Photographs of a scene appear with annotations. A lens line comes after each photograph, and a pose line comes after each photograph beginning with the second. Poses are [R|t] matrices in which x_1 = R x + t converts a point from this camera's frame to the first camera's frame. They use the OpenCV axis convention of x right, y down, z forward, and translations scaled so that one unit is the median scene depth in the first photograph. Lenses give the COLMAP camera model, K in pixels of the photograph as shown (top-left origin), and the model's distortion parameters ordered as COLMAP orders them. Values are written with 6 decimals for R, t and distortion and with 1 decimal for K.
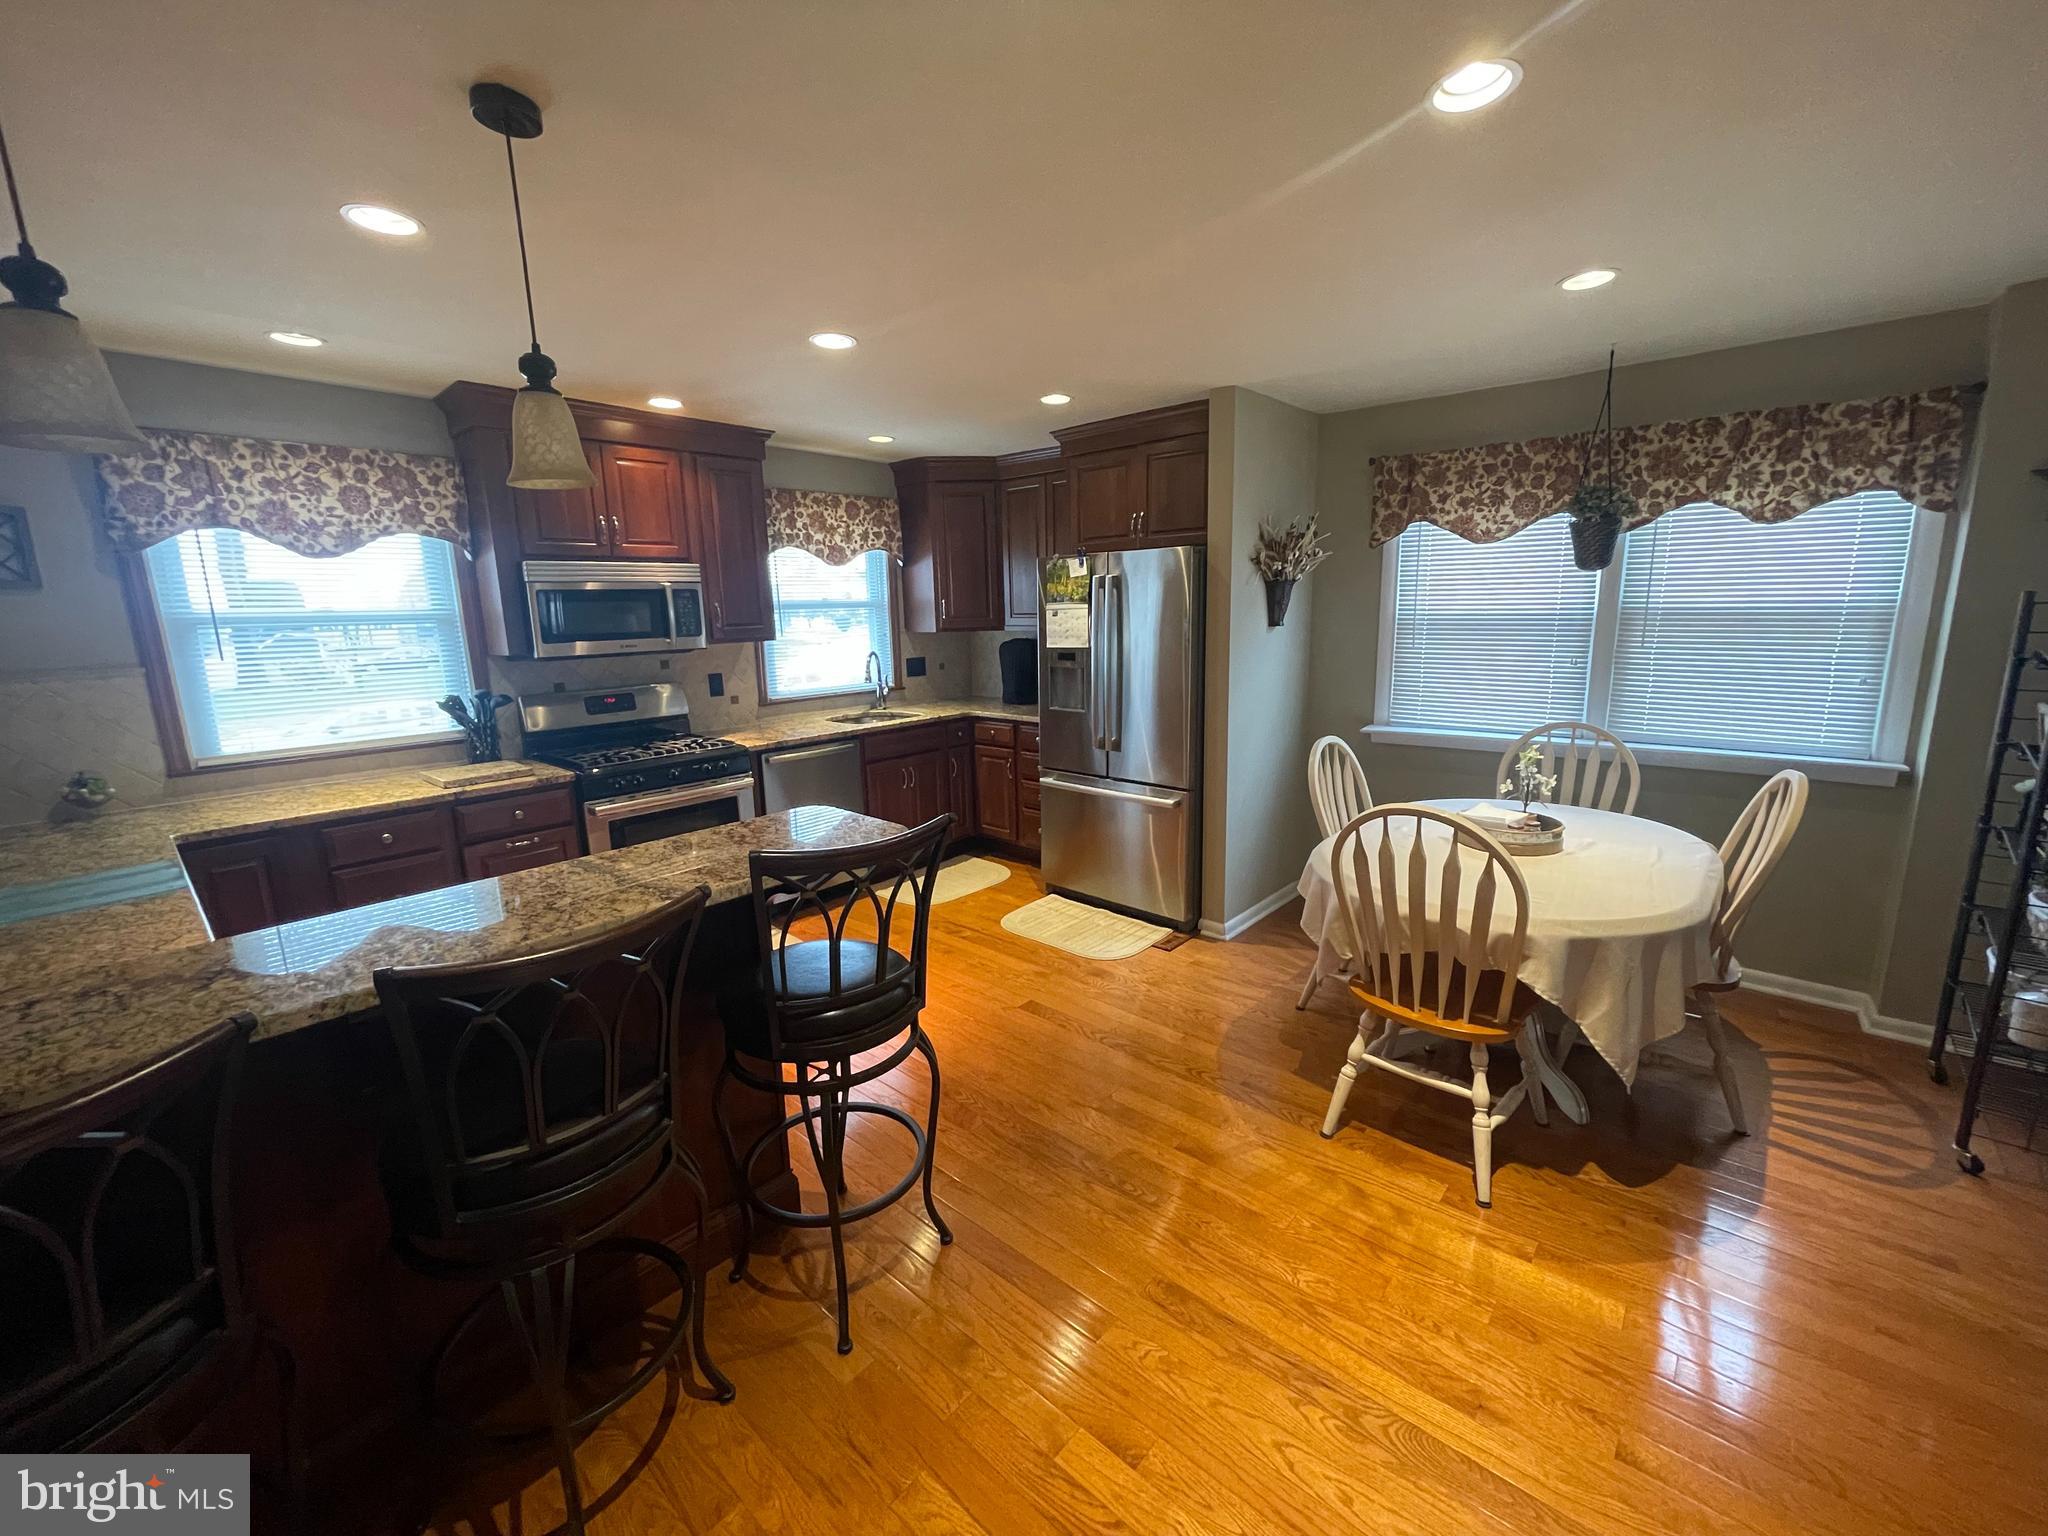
lens RADIAL K [[835.4, 0, 1015.2], [0, 835.4, 772.6], [0, 0, 1]] dist [-0.000999, 0.000203]
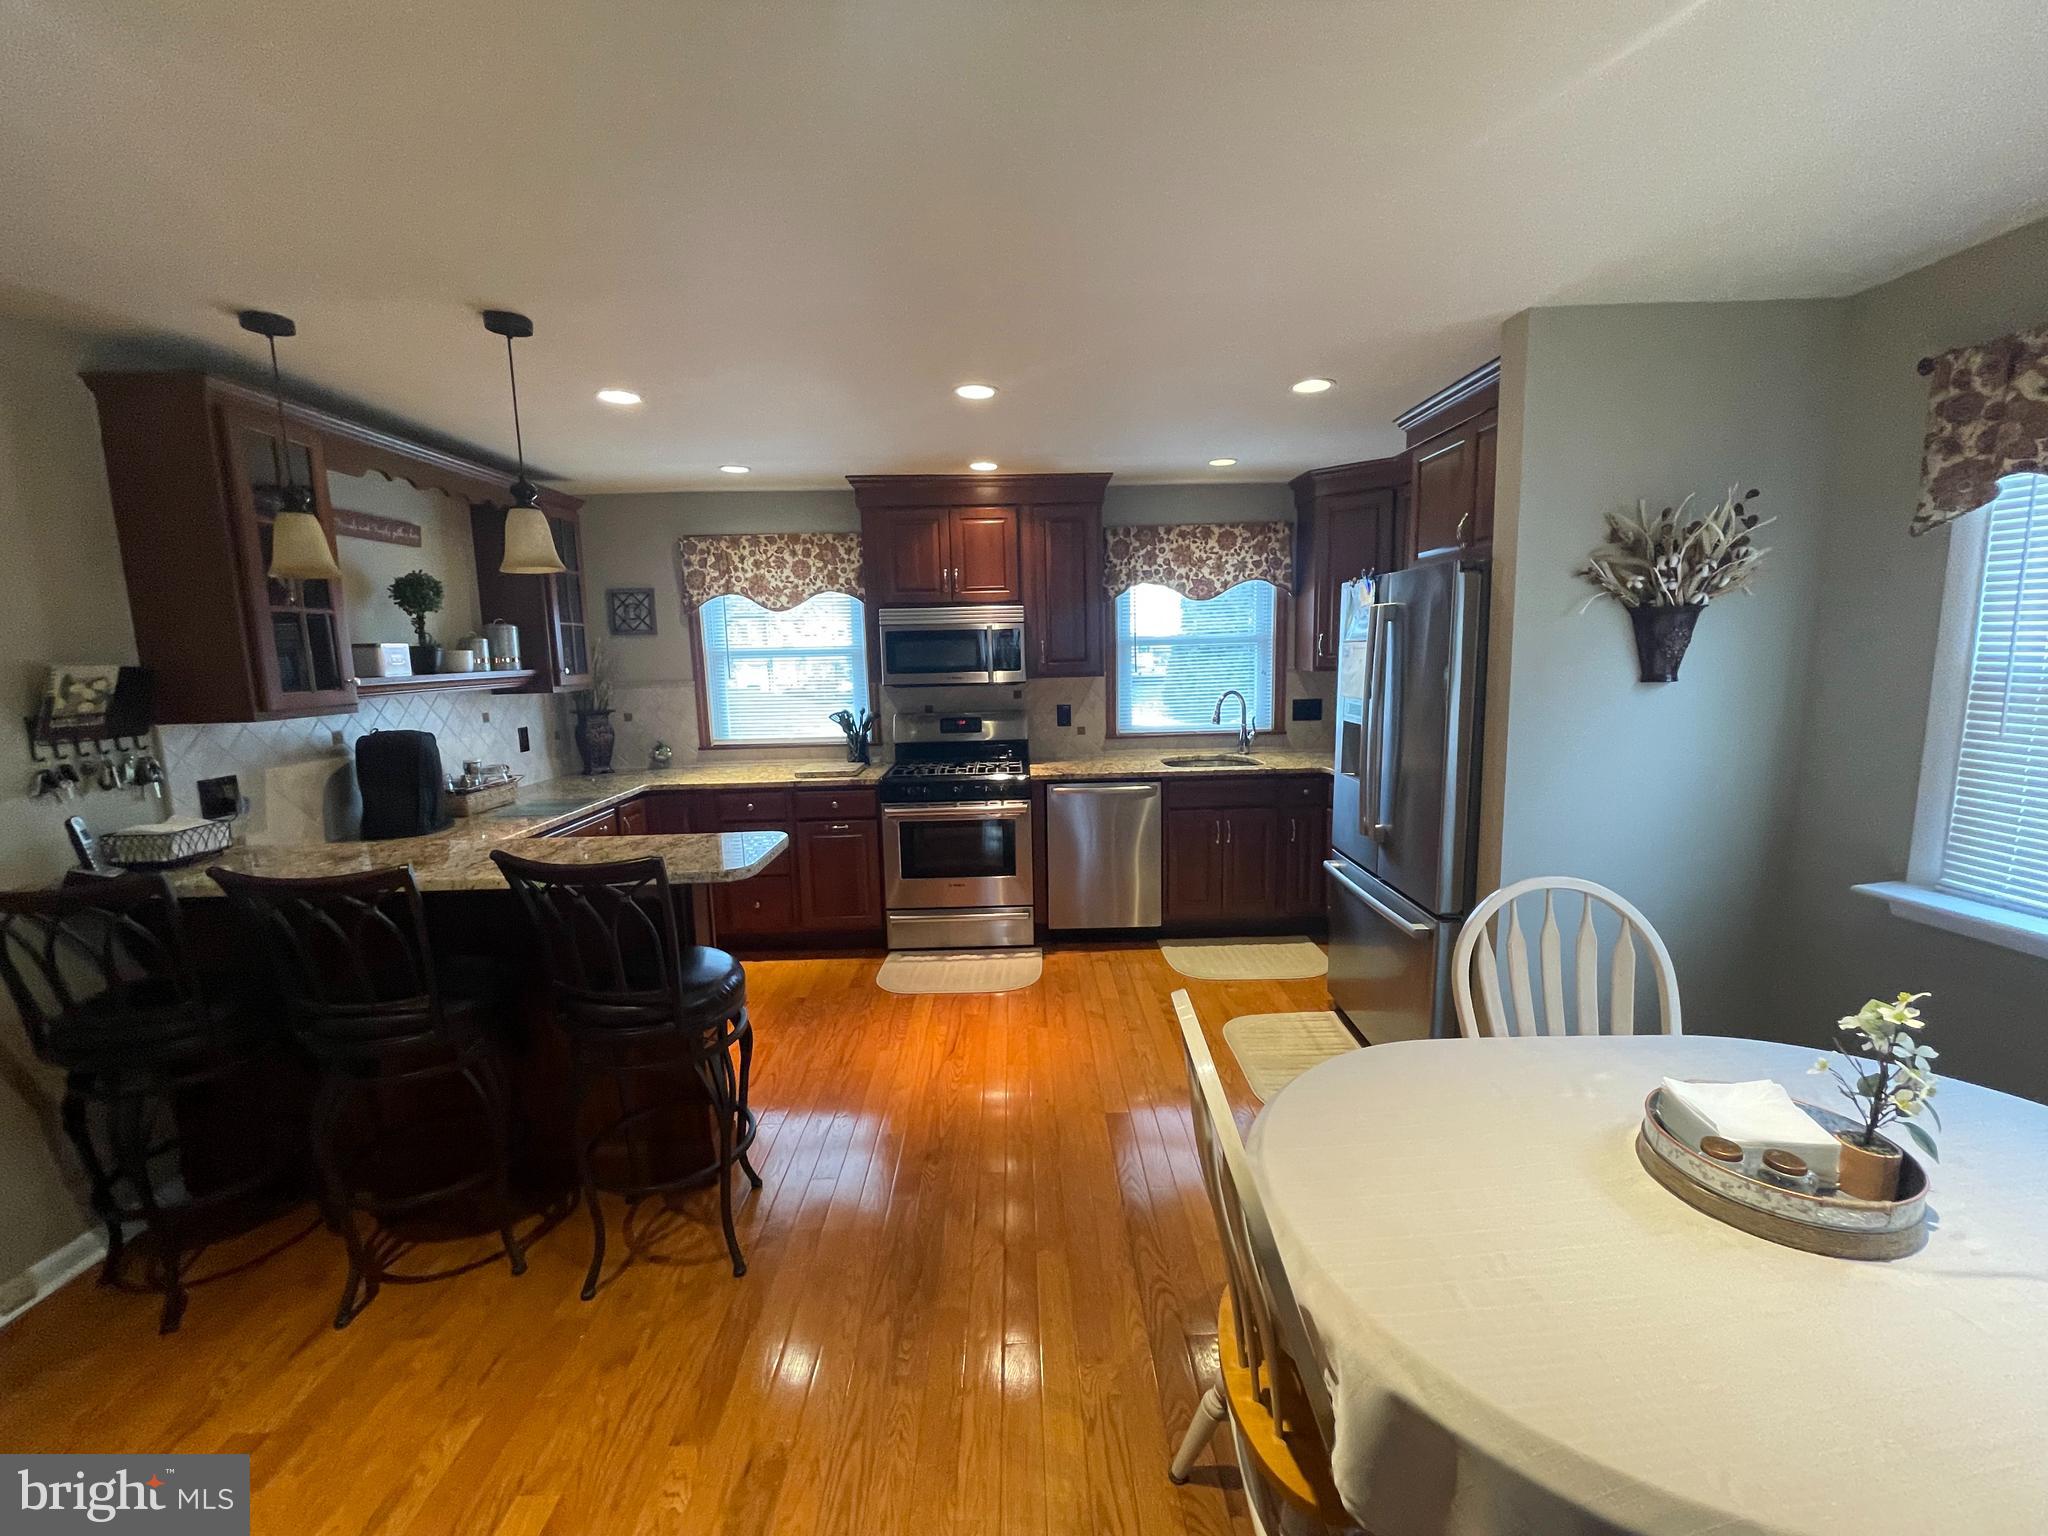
lens RADIAL K [[835.4, 0, 1030.6], [0, 835.4, 768.0], [0, 0, 1]] dist [-0.000999, 0.000203]
pose [[0.672814, 0.113676, -0.731027, 0.422986], [-0.140050, 0.989828, 0.025022, -0.063229], [0.726435, 0.085546, 0.681890, 0.261248]]
